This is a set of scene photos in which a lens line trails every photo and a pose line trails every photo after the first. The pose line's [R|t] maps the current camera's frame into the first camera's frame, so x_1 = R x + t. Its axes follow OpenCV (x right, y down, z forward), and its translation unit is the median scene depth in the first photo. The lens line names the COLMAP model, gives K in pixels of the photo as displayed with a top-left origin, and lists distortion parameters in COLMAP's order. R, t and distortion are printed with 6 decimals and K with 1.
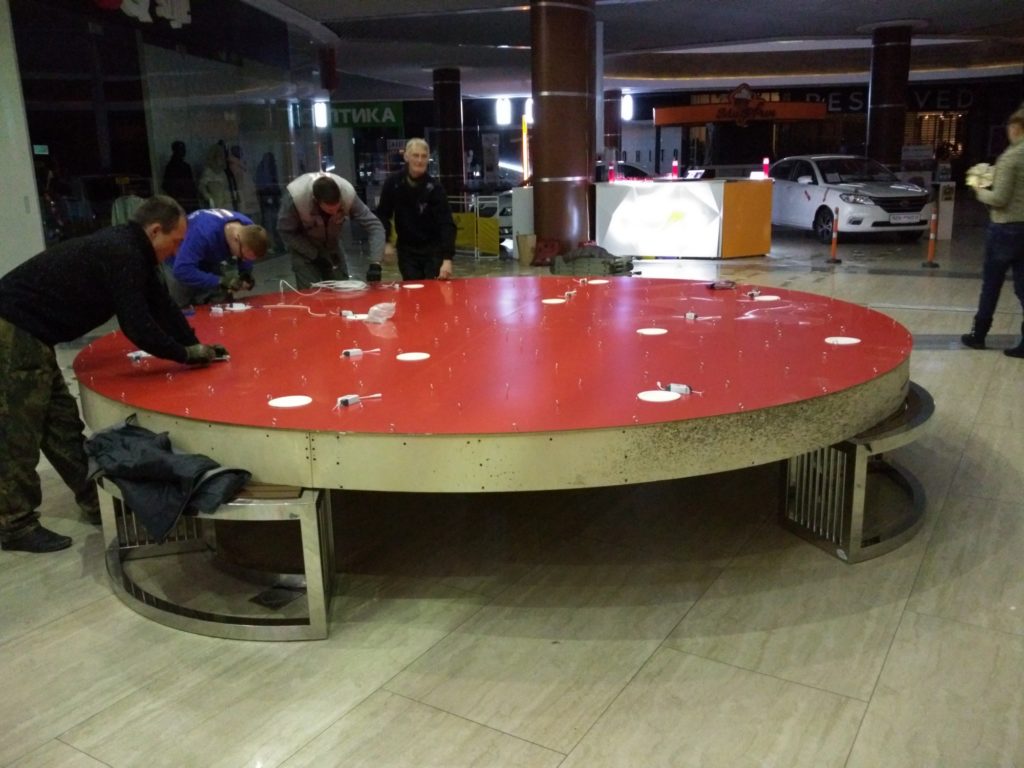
lens RADIAL K [[863.9, 0, 512.0], [0, 863.9, 384.0], [0, 0, 1]] dist [0.159193, -0.392903]
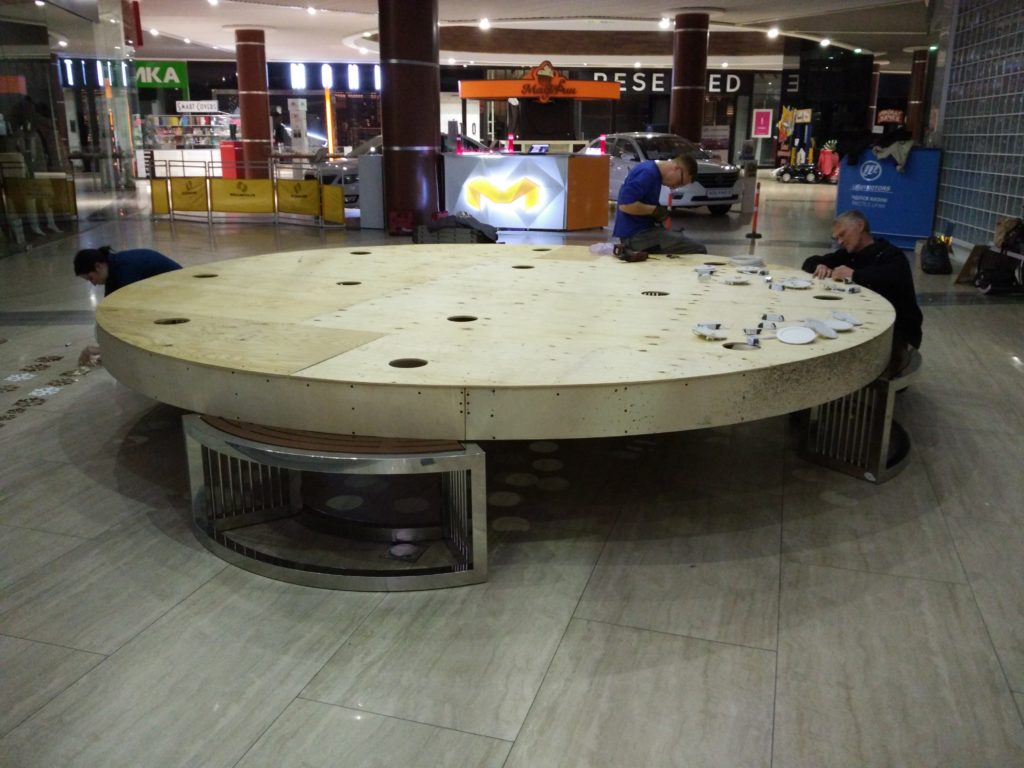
lens RADIAL K [[863.9, 0, 512.0], [0, 863.9, 384.0], [0, 0, 1]] dist [0.159193, -0.392903]
pose [[0.969960, -0.040154, 0.239926, -0.232202], [0.032912, 0.998876, 0.034117, 0.009882], [-0.241026, -0.025196, 0.970192, -0.010143]]
